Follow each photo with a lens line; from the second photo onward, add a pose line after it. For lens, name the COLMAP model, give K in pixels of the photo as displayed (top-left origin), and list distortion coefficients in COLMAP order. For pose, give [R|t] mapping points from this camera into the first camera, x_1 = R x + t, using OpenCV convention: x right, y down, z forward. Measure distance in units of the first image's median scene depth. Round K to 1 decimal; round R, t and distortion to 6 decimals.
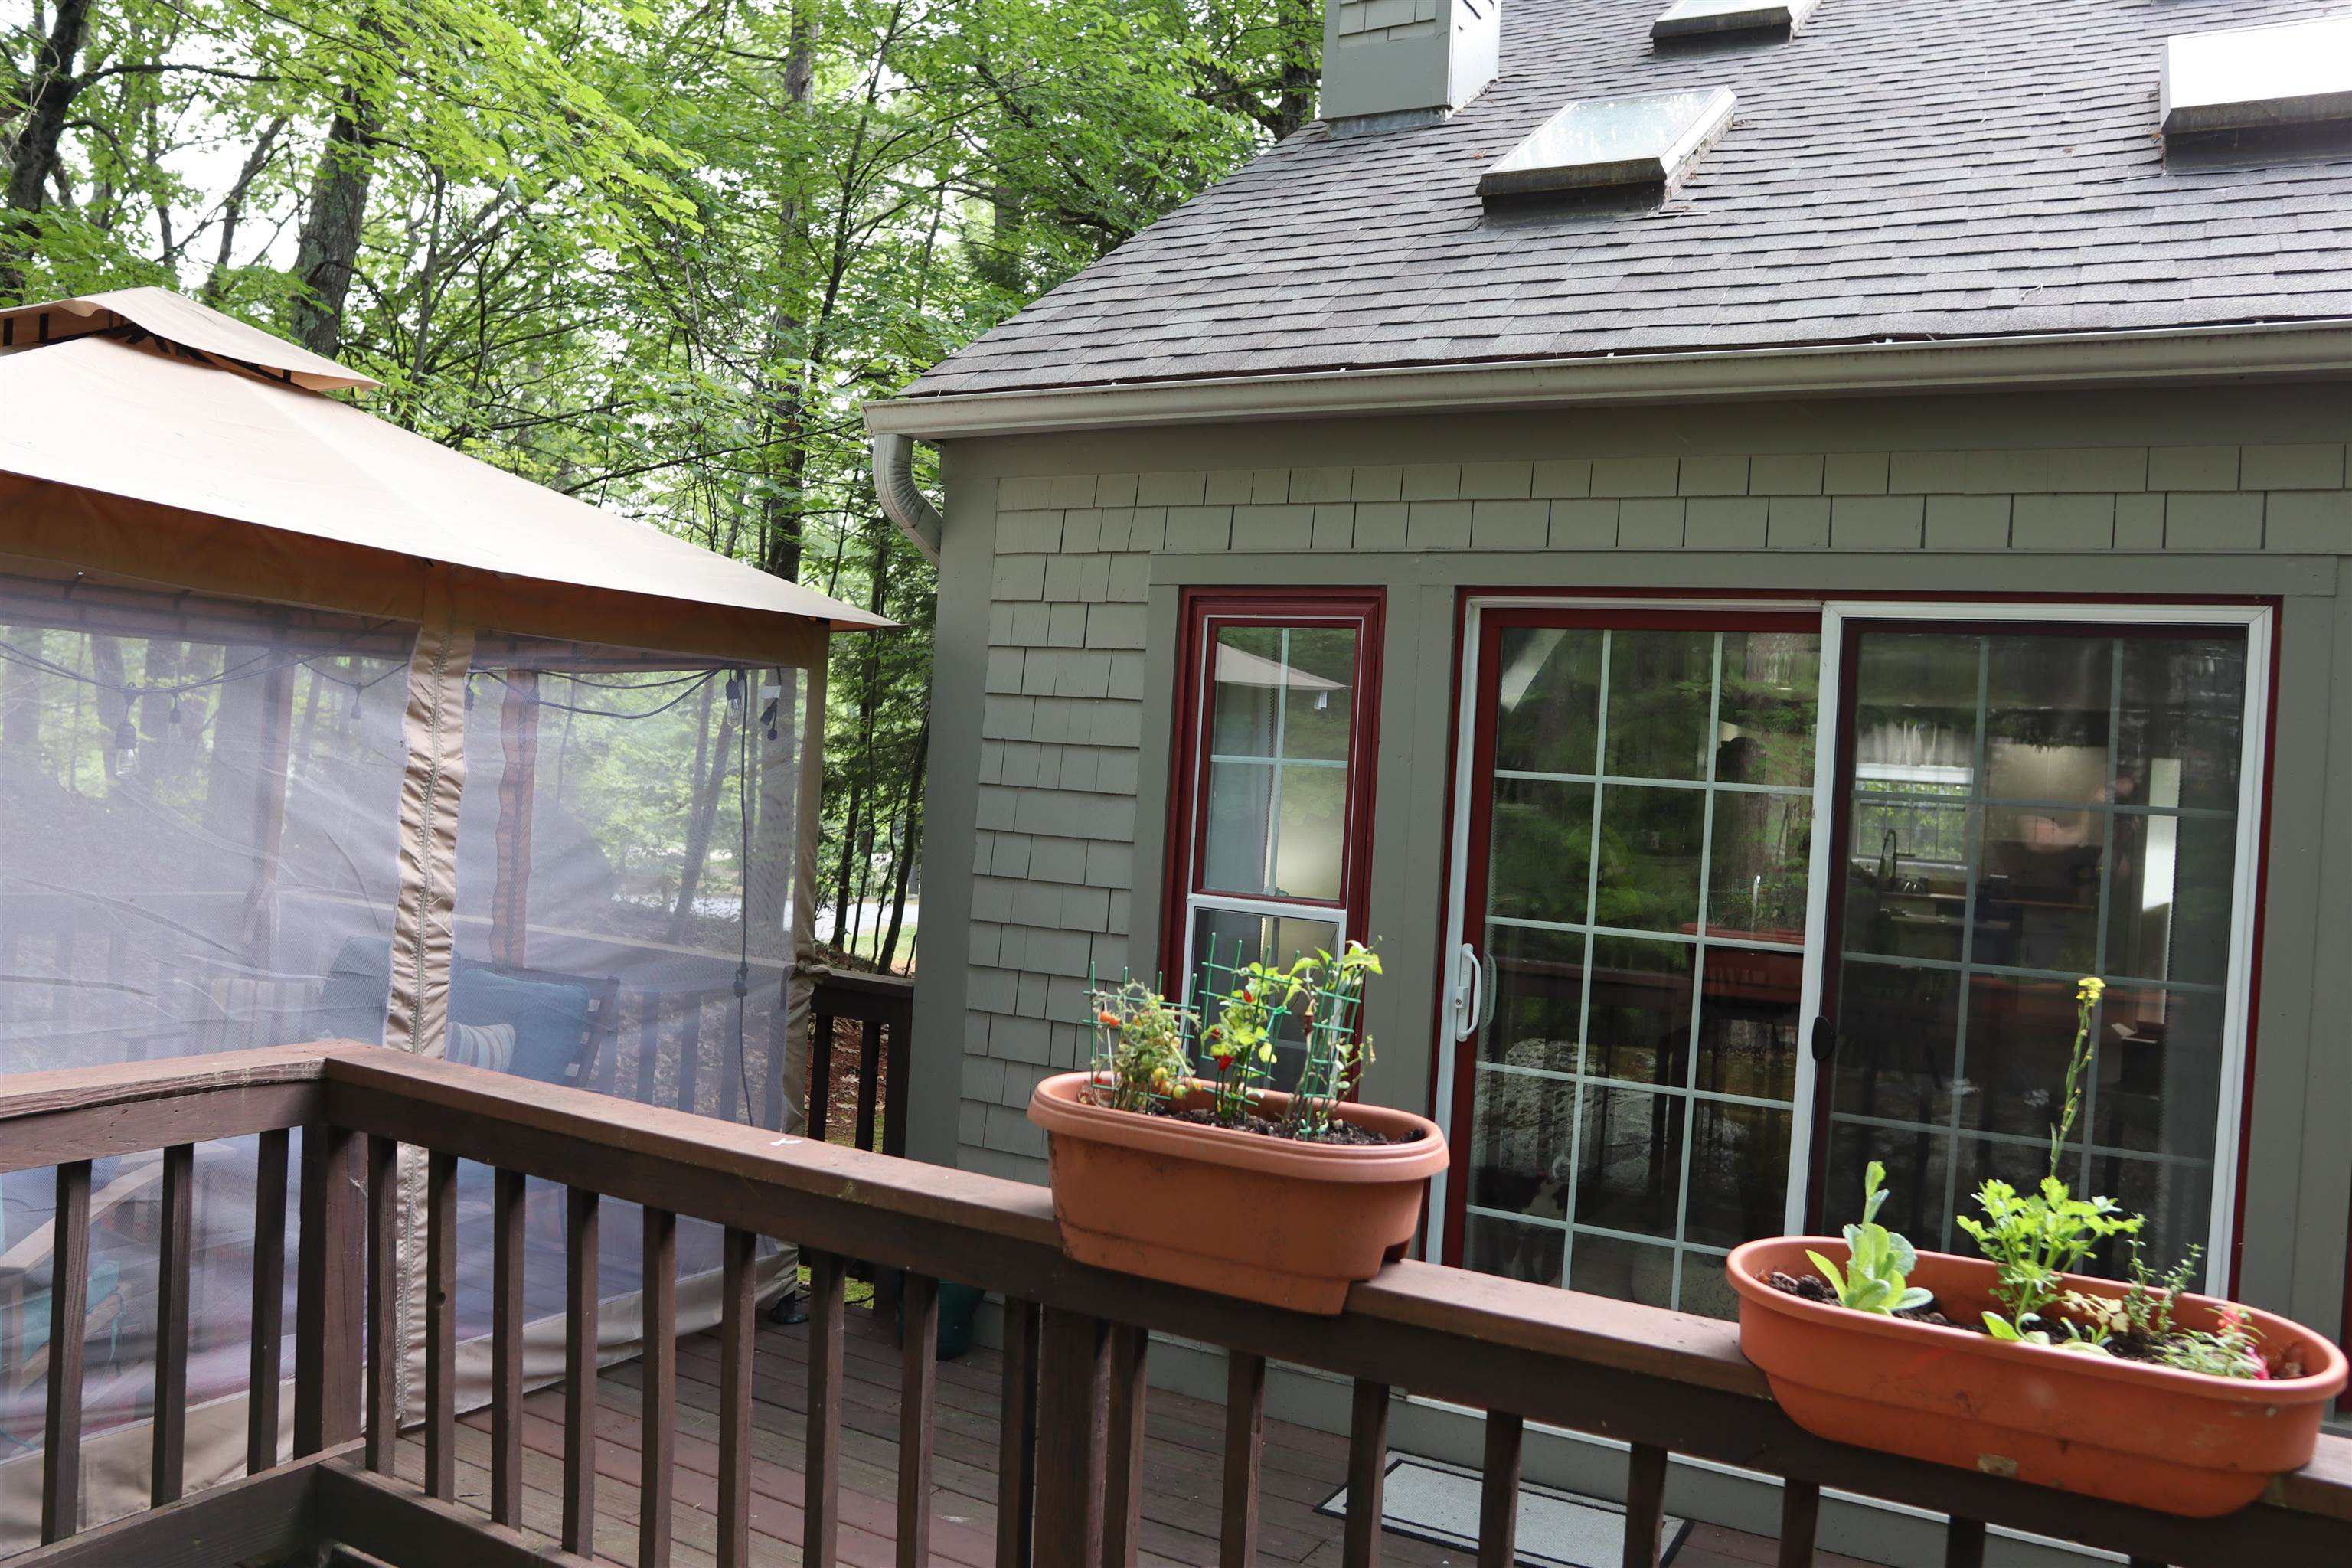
lens RADIAL K [[1733.4, 0, 1195.6], [0, 1733.4, 780.7], [0, 0, 1]] dist [-0.112510, 0.071028]
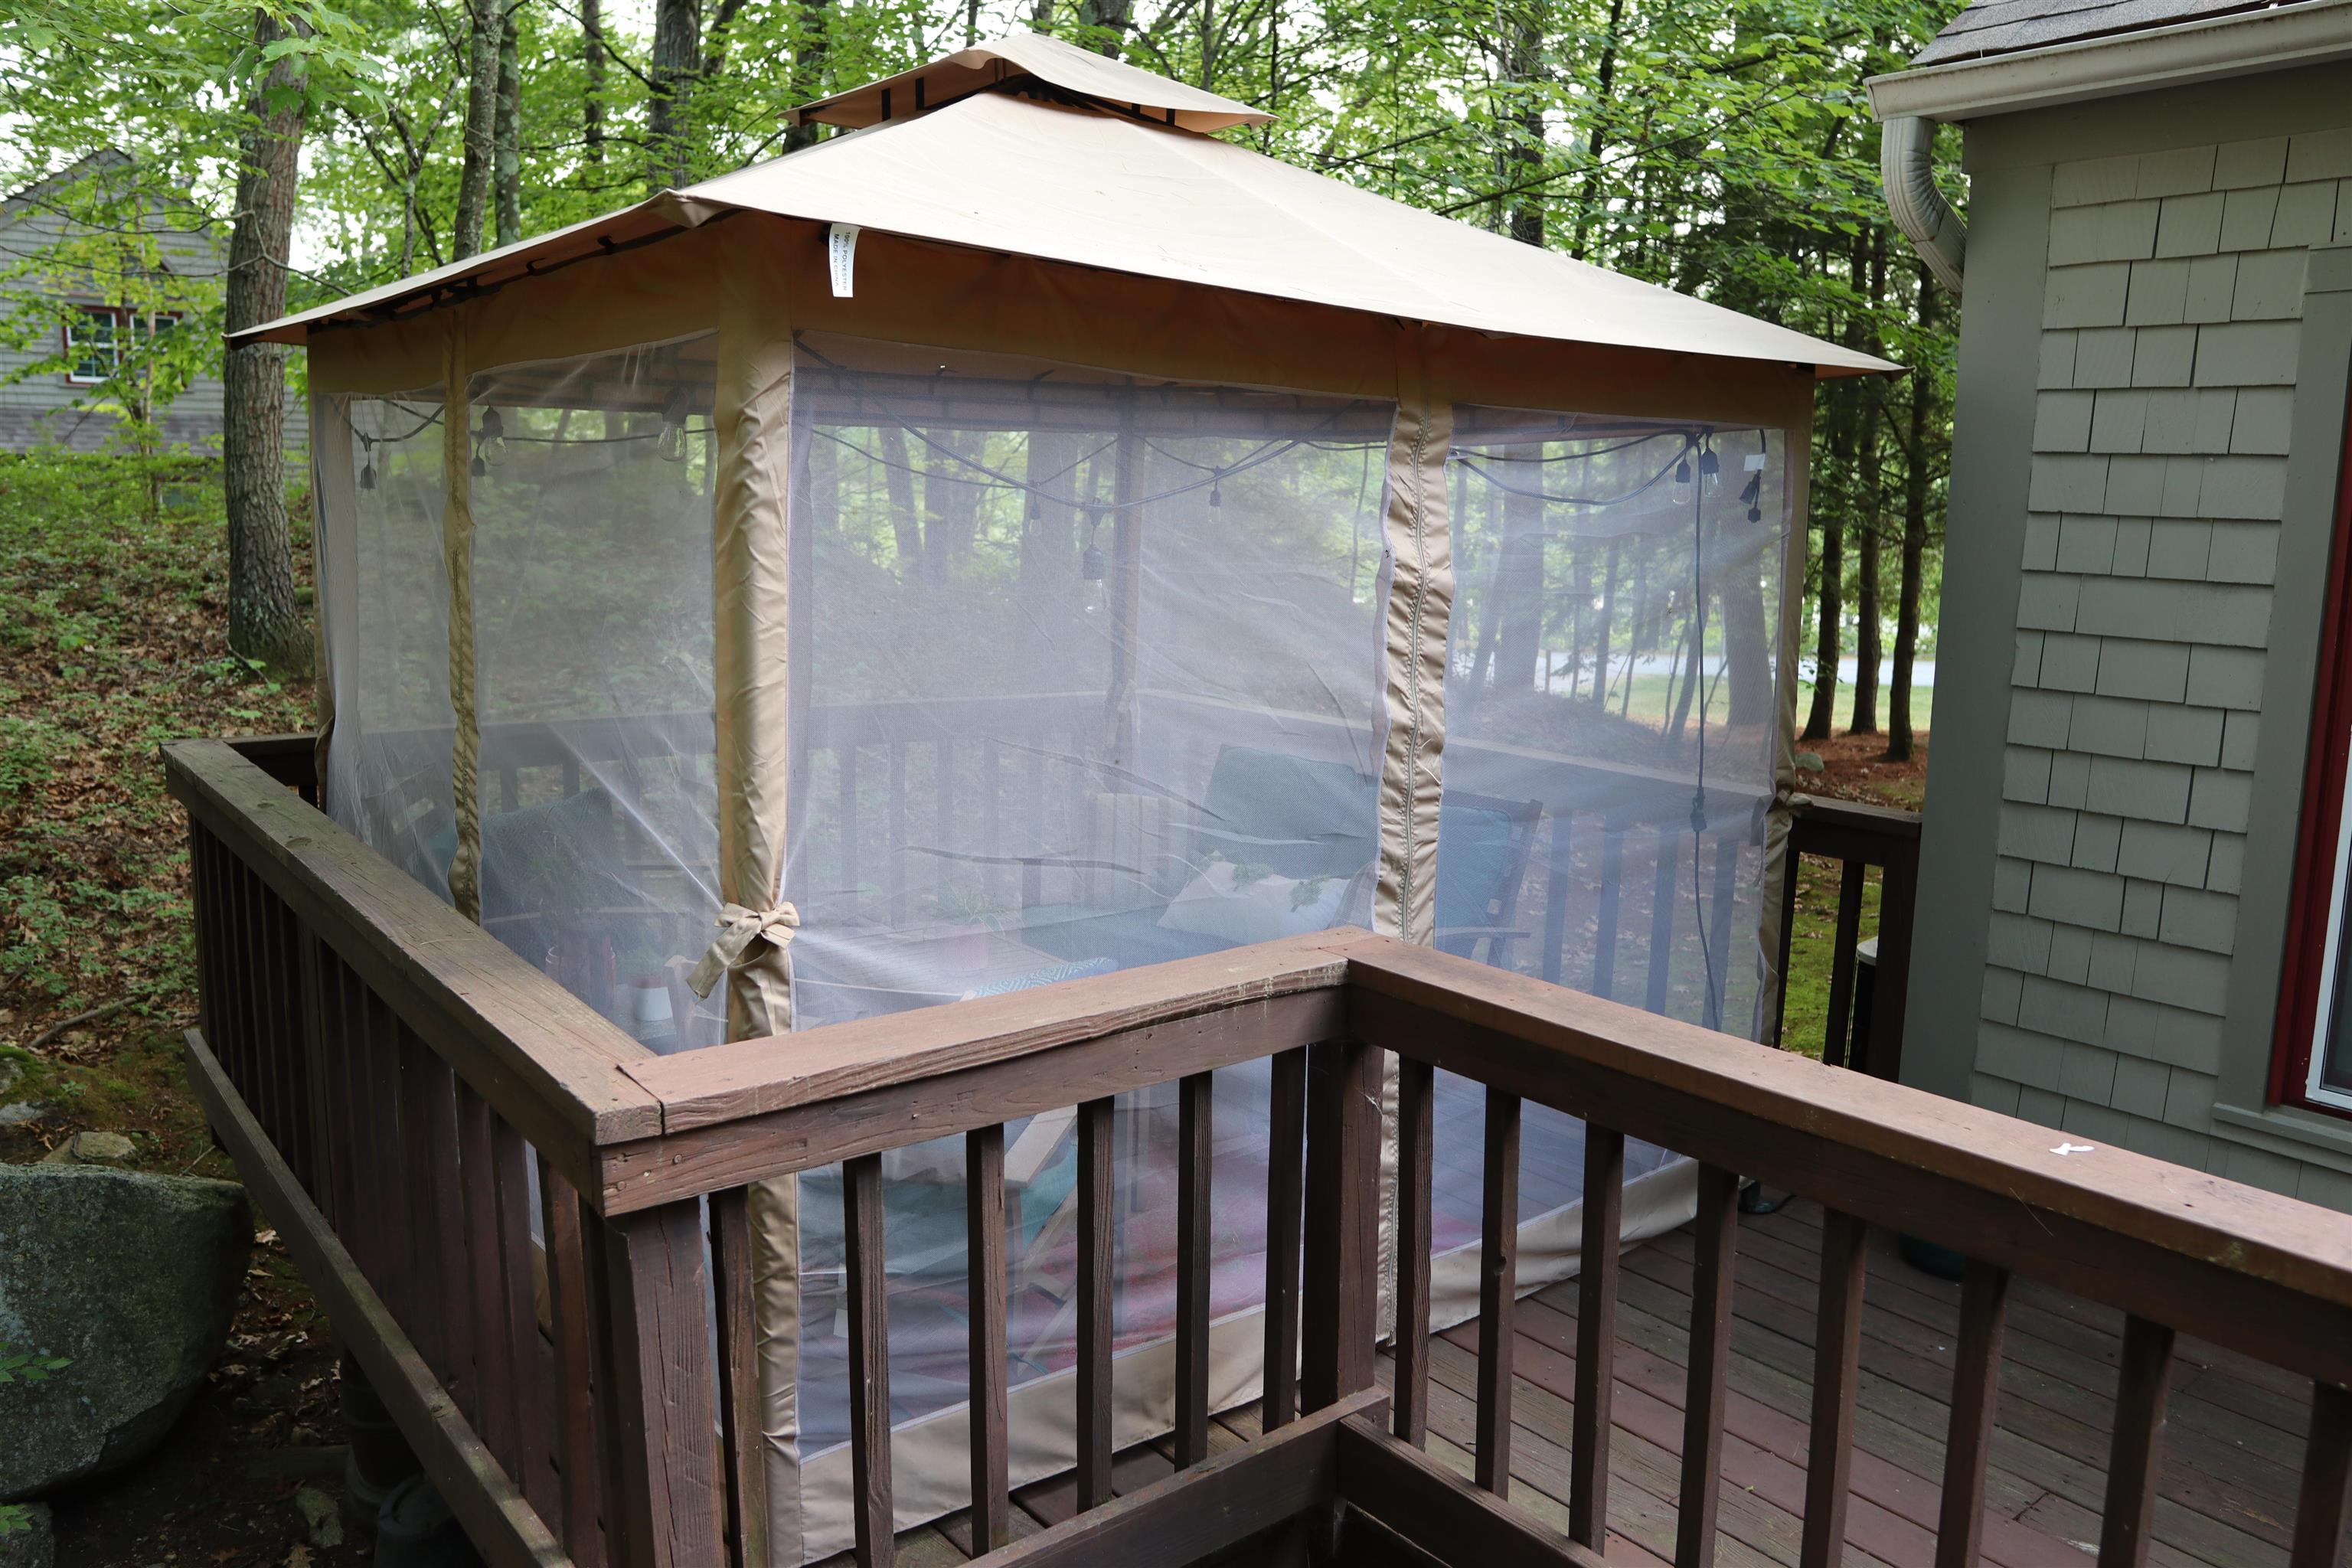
lens RADIAL K [[1734.0, 0, 1176.0], [0, 1734.0, 784.0], [0, 0, 1]] dist [-0.107348, 0.075822]
pose [[0.919125, 0.023092, -0.393288, -0.187299], [0.035885, 0.989224, 0.141947, -0.027225], [0.392327, -0.144580, 0.908392, 0.153561]]
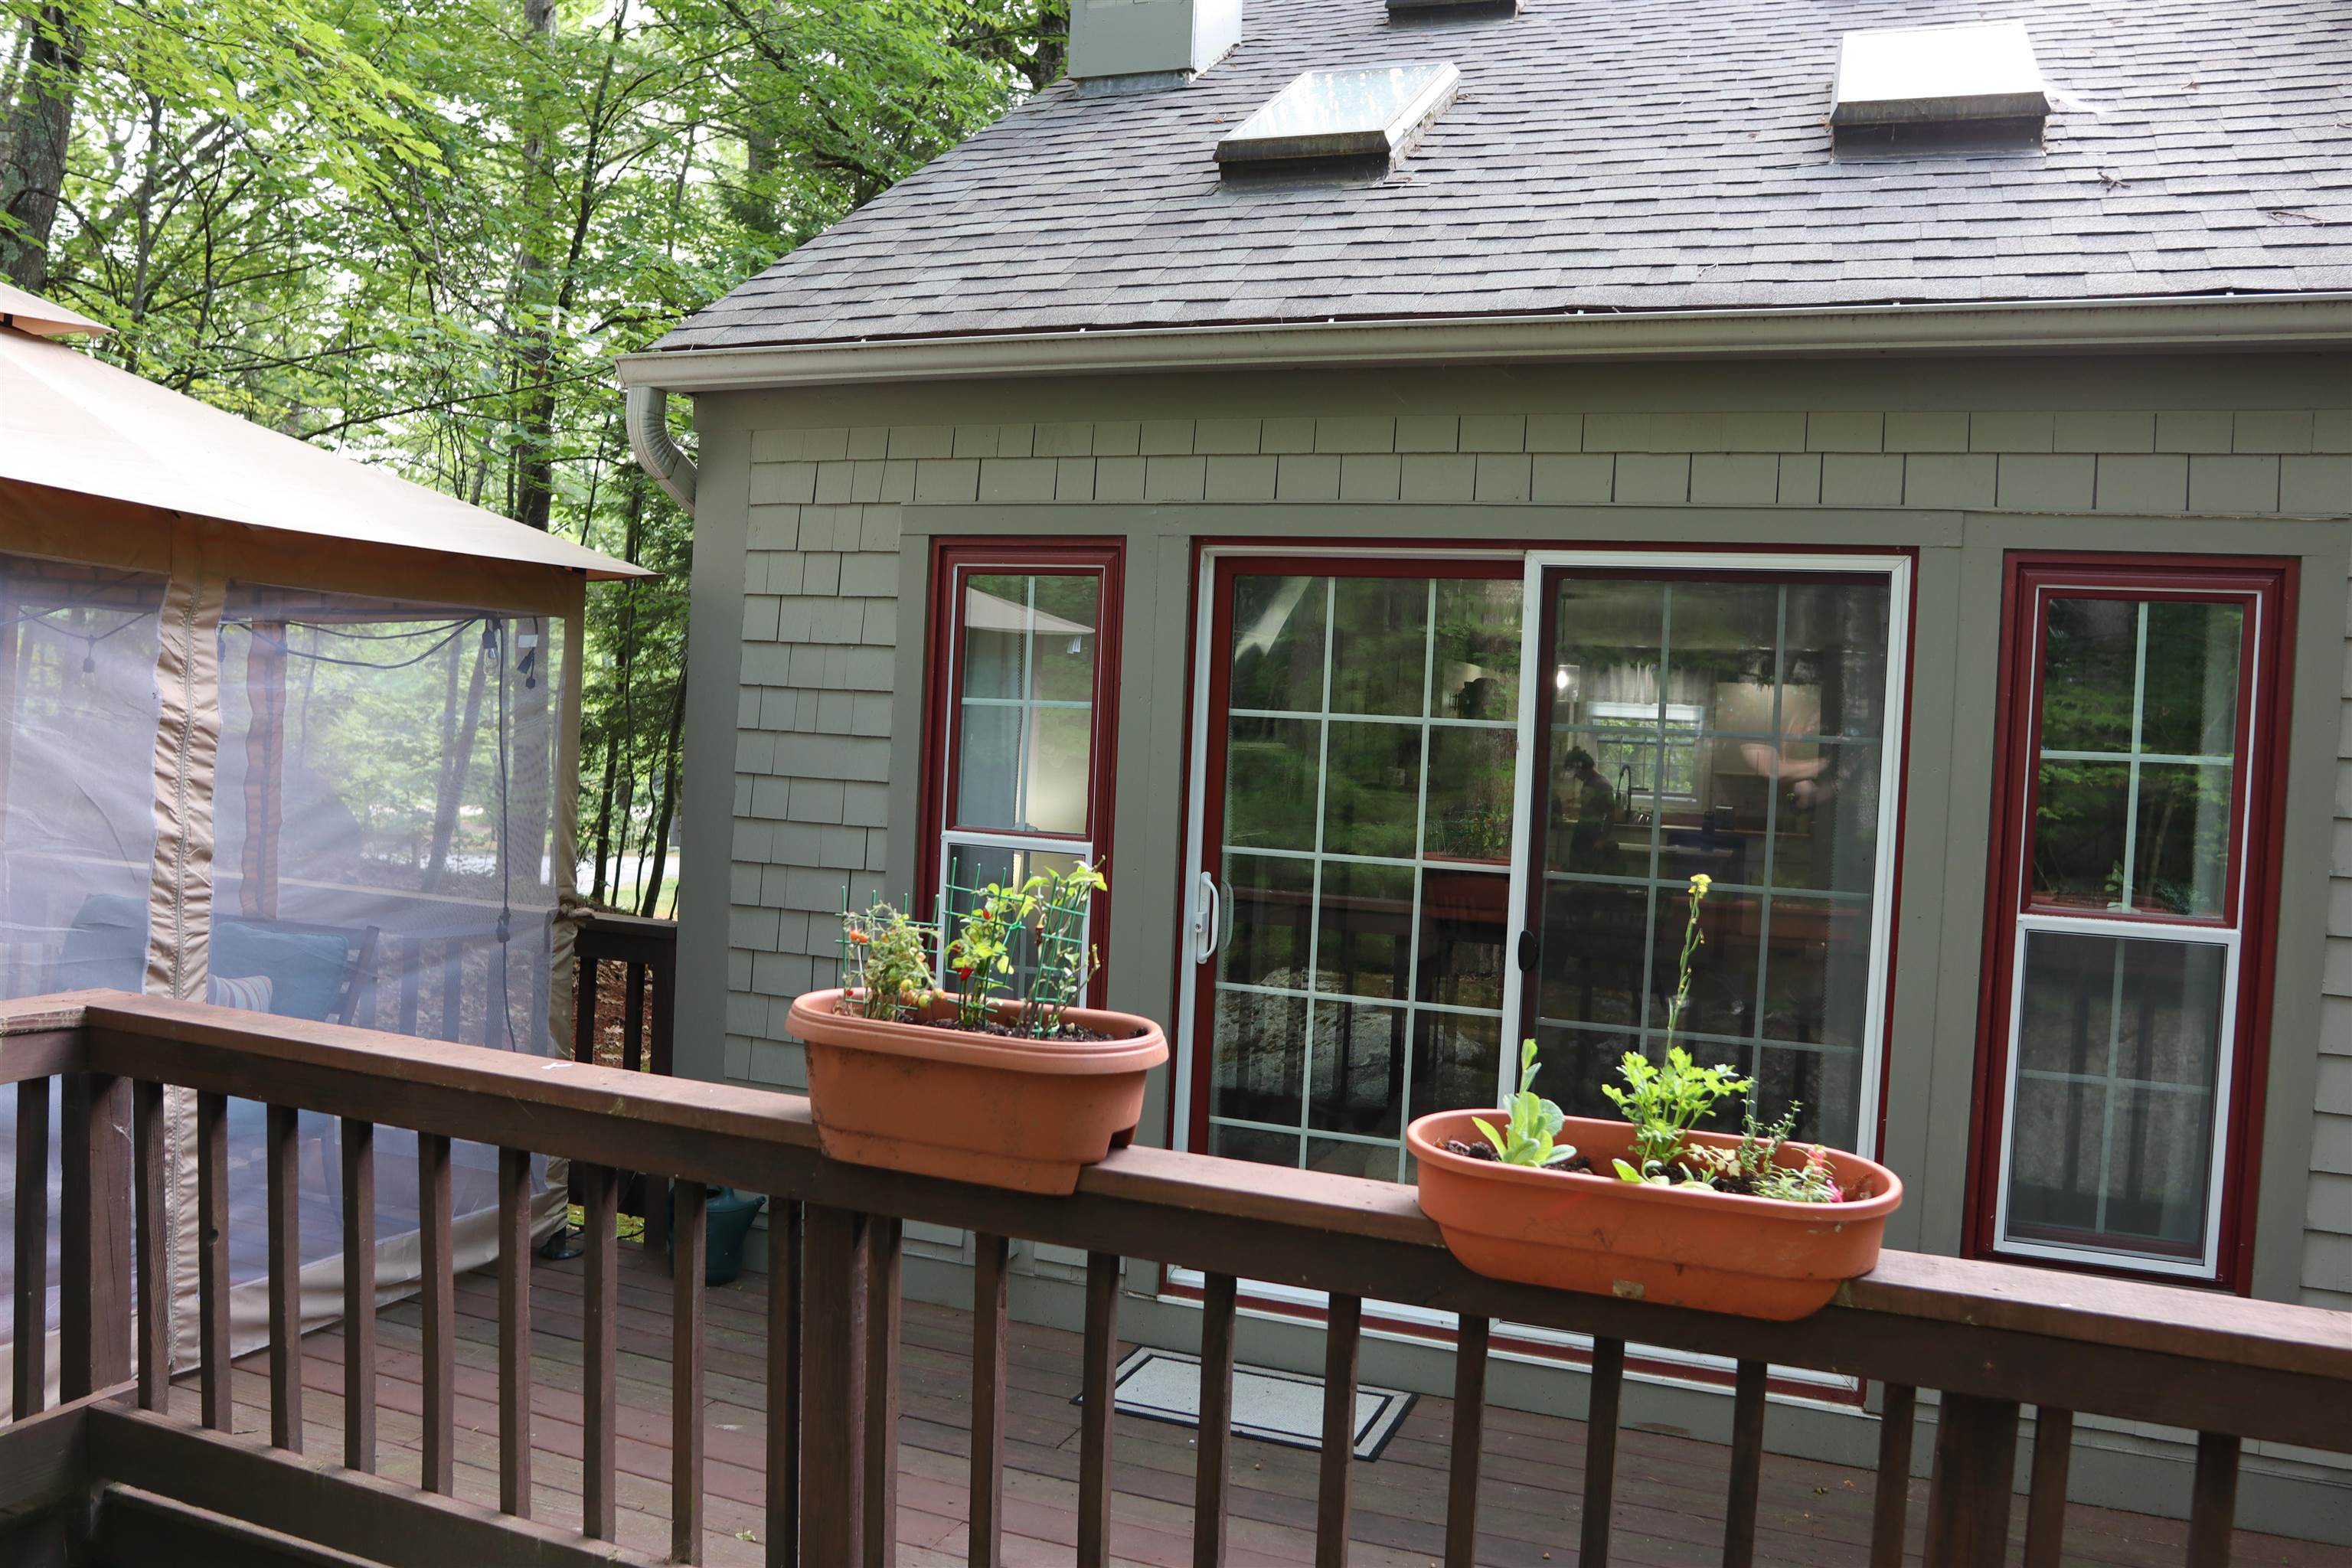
lens RADIAL K [[1733.4, 0, 1195.6], [0, 1733.4, 780.7], [0, 0, 1]] dist [-0.112510, 0.071028]
pose [[0.990999, -0.015965, 0.132911, 0.009216], [0.011813, 0.999419, 0.031973, 0.003460], [-0.133344, -0.030115, 0.990612, -0.055350]]
